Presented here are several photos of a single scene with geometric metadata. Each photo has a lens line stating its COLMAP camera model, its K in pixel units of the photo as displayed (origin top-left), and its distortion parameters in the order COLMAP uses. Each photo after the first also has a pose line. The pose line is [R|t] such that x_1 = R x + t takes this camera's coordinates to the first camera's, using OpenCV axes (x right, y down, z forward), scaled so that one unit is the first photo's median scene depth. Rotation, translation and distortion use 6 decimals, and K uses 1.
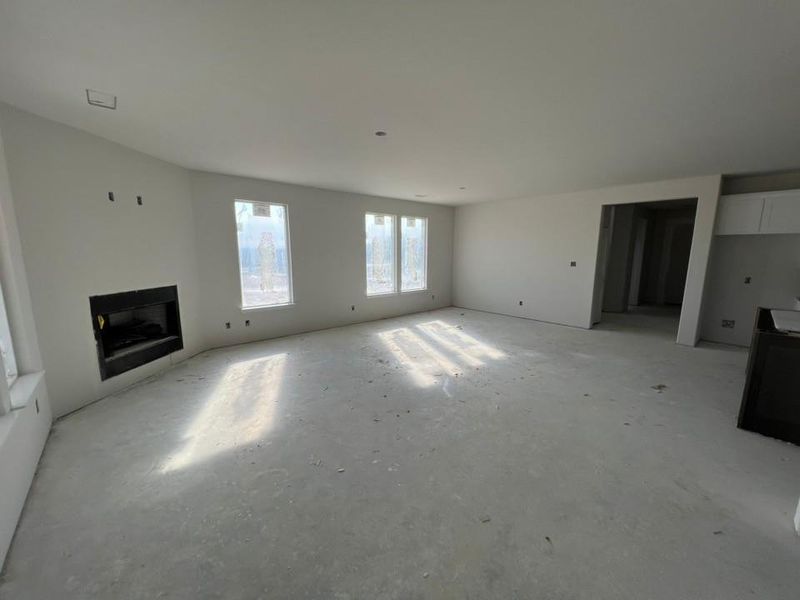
lens RADIAL K [[320.2, 0, 397.3], [0, 320.2, 303.6], [0, 0, 1]] dist [-0.000757, 0.000553]
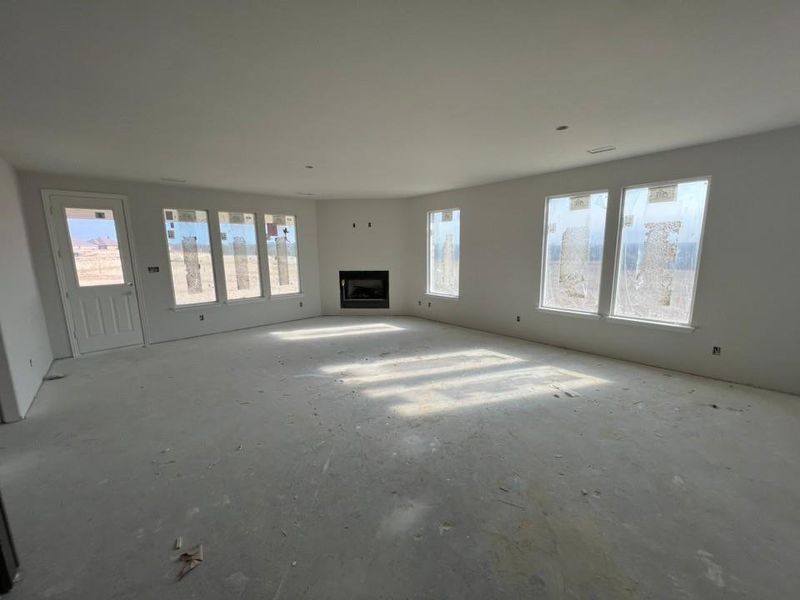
lens RADIAL K [[315.8, 0, 400.0], [0, 315.8, 300.0], [0, 0, 1]] dist [-0.000134, 0.000147]
pose [[0.016518, 0.158429, -0.987232, 0.794279], [-0.148860, 0.976753, 0.154257, -0.137553], [0.988720, 0.144412, 0.039717, 0.807166]]
